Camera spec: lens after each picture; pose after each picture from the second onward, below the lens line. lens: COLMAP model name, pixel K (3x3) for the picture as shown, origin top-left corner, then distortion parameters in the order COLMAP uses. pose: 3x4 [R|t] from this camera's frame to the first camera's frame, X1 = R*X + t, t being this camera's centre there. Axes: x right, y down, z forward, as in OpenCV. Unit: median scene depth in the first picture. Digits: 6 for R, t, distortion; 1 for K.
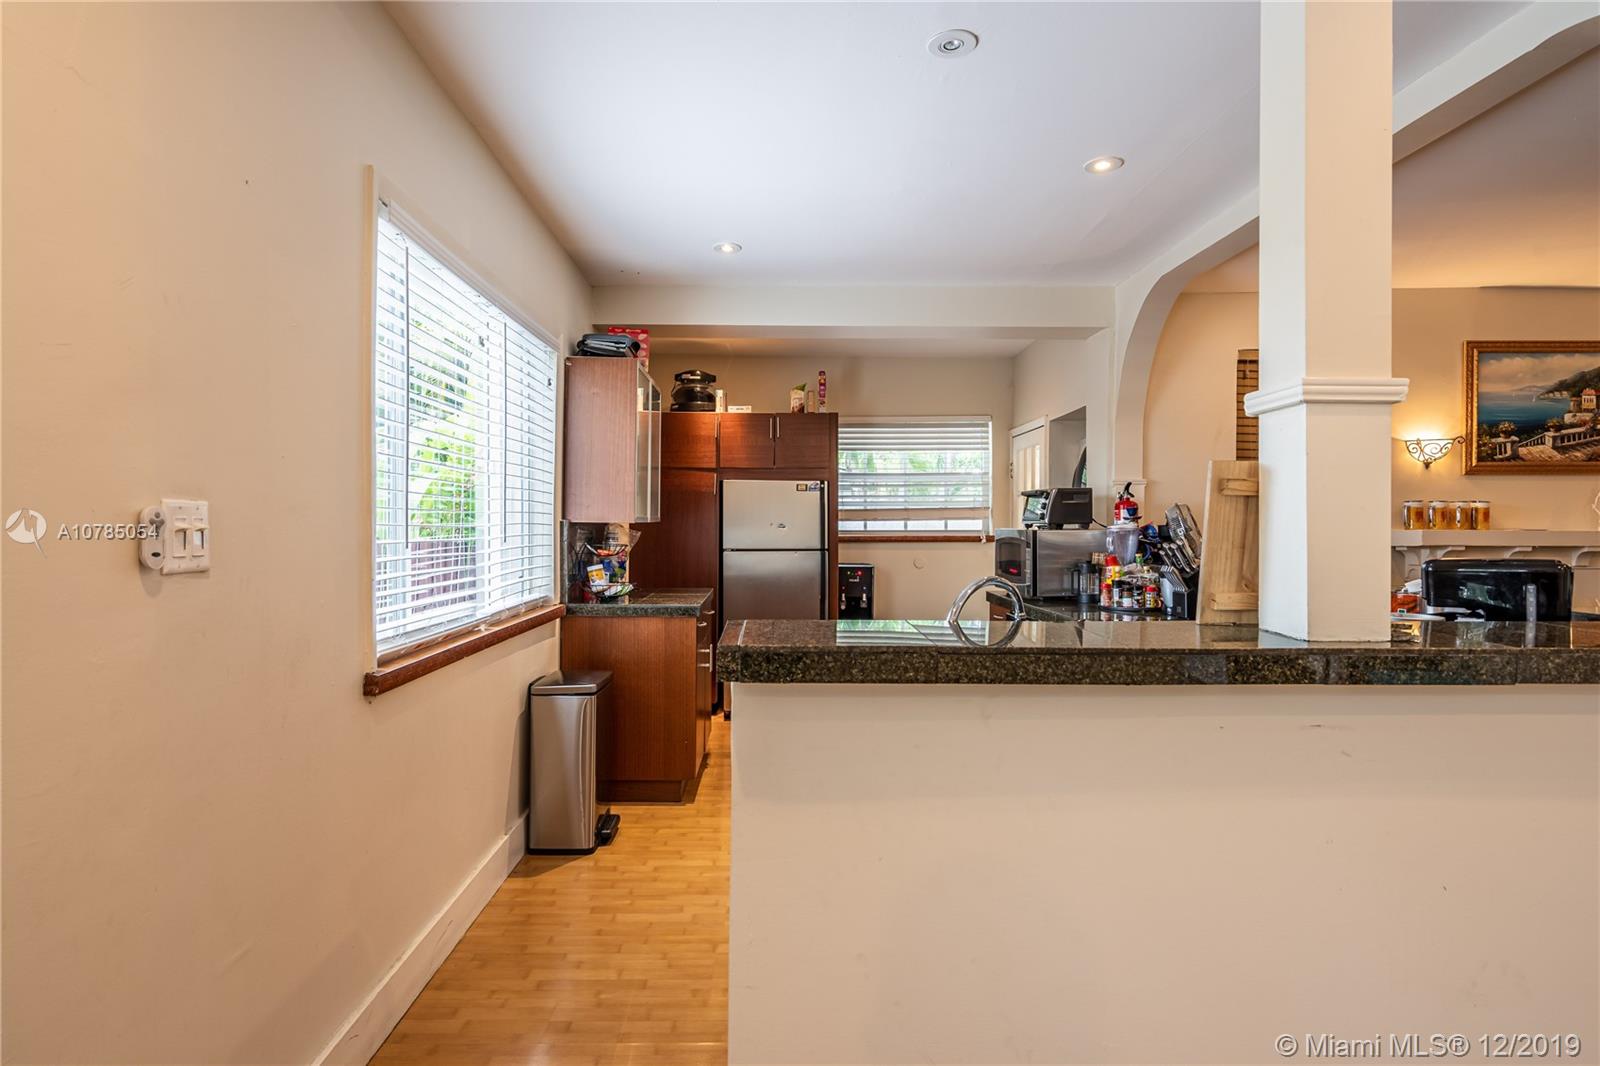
lens RADIAL K [[818.5, 0, 766.3], [0, 818.5, 522.7], [0, 0, 1]] dist [-0.013550, 0.000627]
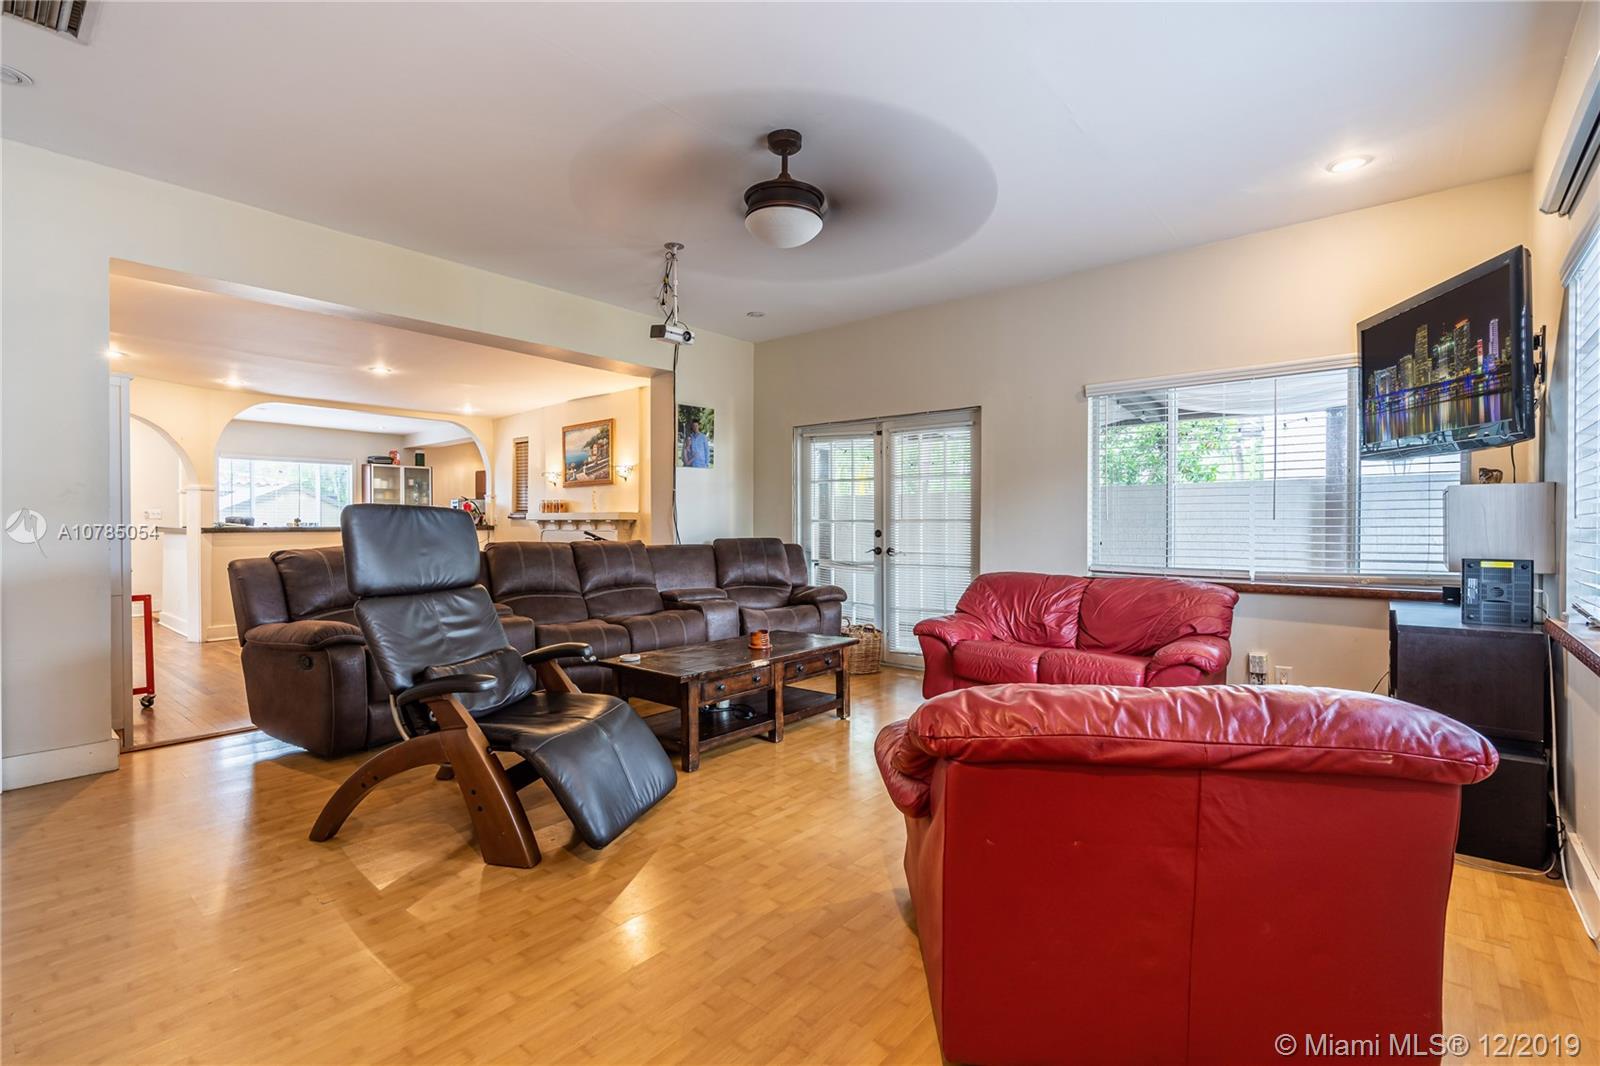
lens RADIAL K [[731.4, 0, 800.9], [0, 731.4, 527.8], [0, 0, 1]] dist [-0.000560, 0.000942]
pose [[0.757668, 0.001554, -0.652639, 2.649978], [0.002891, 0.999979, 0.005738, 0.039294], [0.652634, -0.006235, 0.757648, -0.083132]]
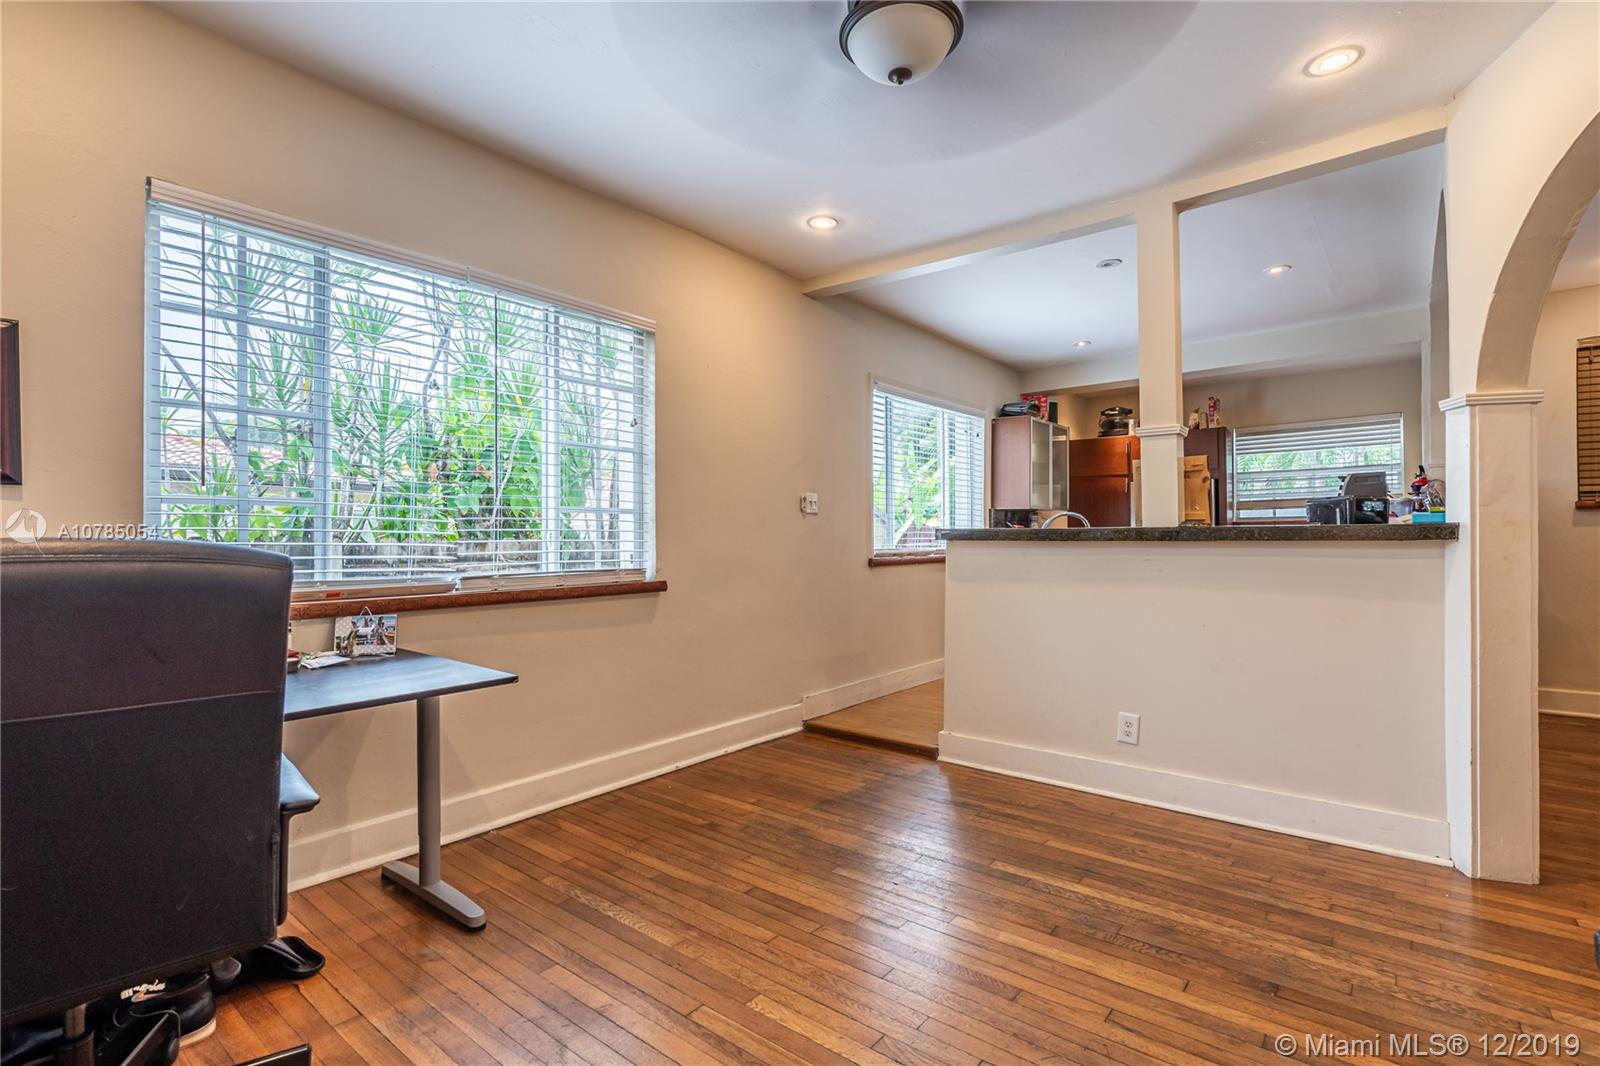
lens RADIAL K [[731.4, 0, 794.6], [0, 731.4, 535.7], [0, 0, 1]] dist [-0.000560, 0.000942]
pose [[0.774066, -0.010247, -0.633022, 0.381586], [0.009988, 0.999942, -0.003973, 0.051313], [0.633026, -0.003247, 0.774124, -0.465040]]
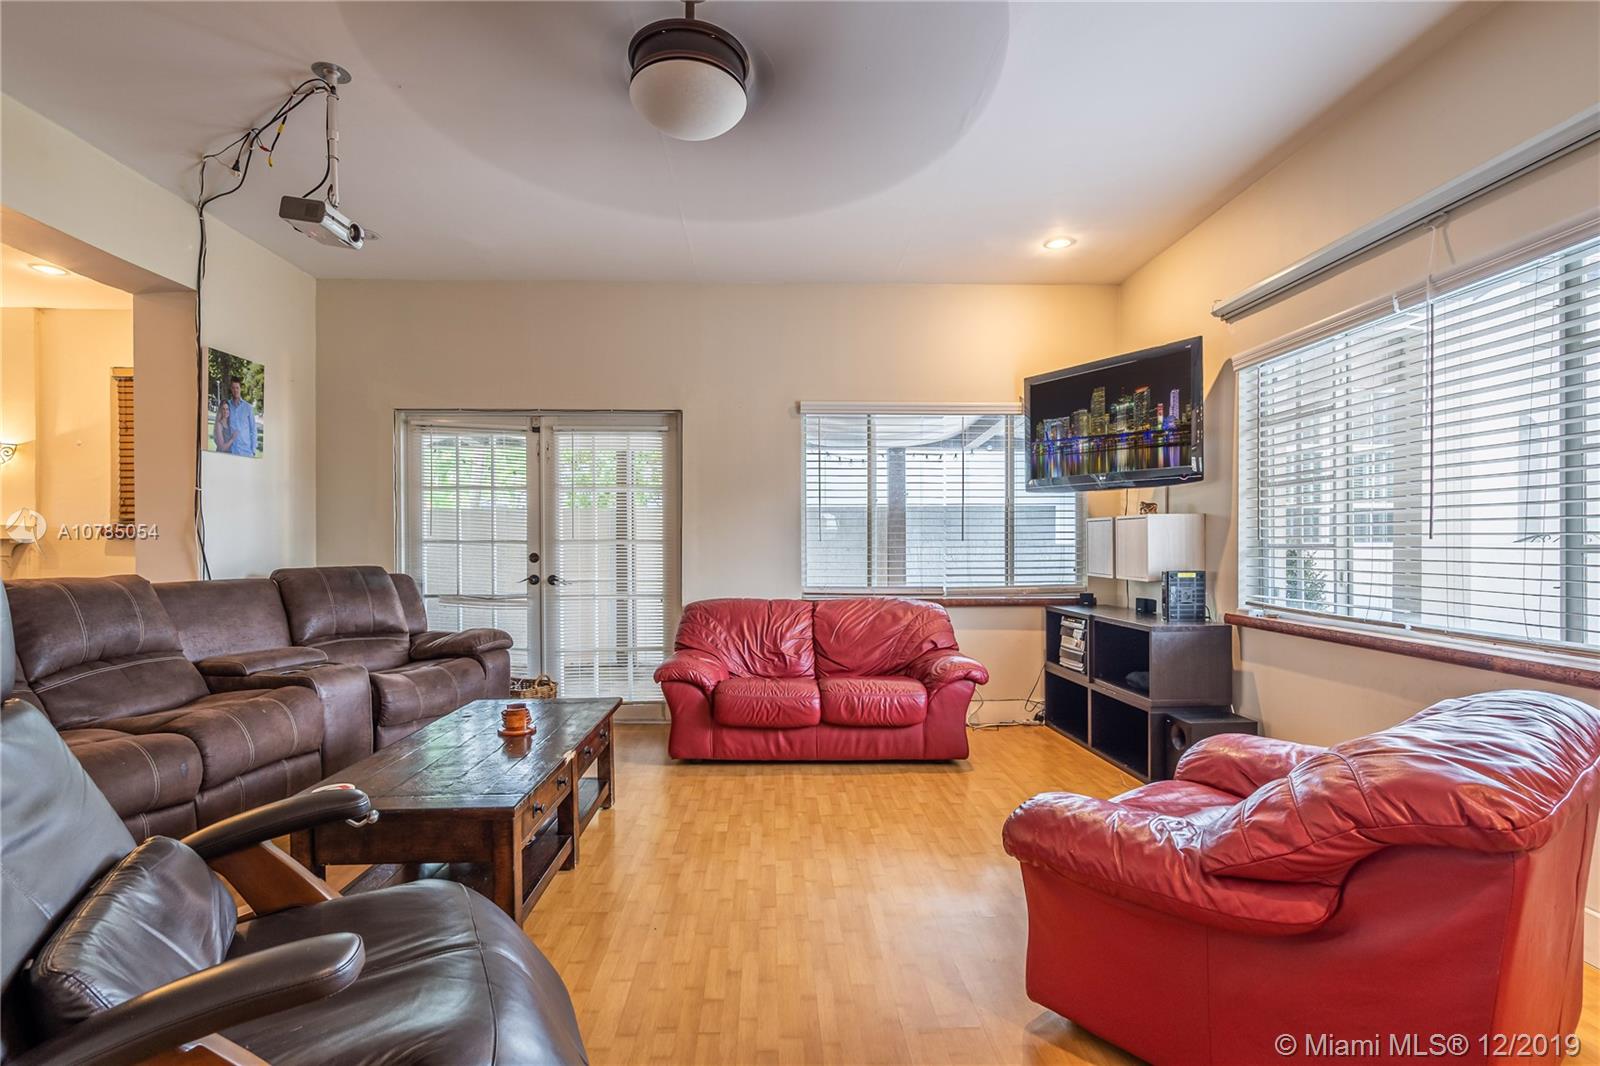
lens RADIAL K [[731.4, 0, 797.4], [0, 731.4, 547.8], [0, 0, 1]] dist [-0.000560, 0.000942]
pose [[0.999766, -0.003234, 0.021393, 2.233069], [0.003115, 0.999980, 0.005572, 0.039010], [-0.021411, -0.005504, 0.999756, -0.035476]]
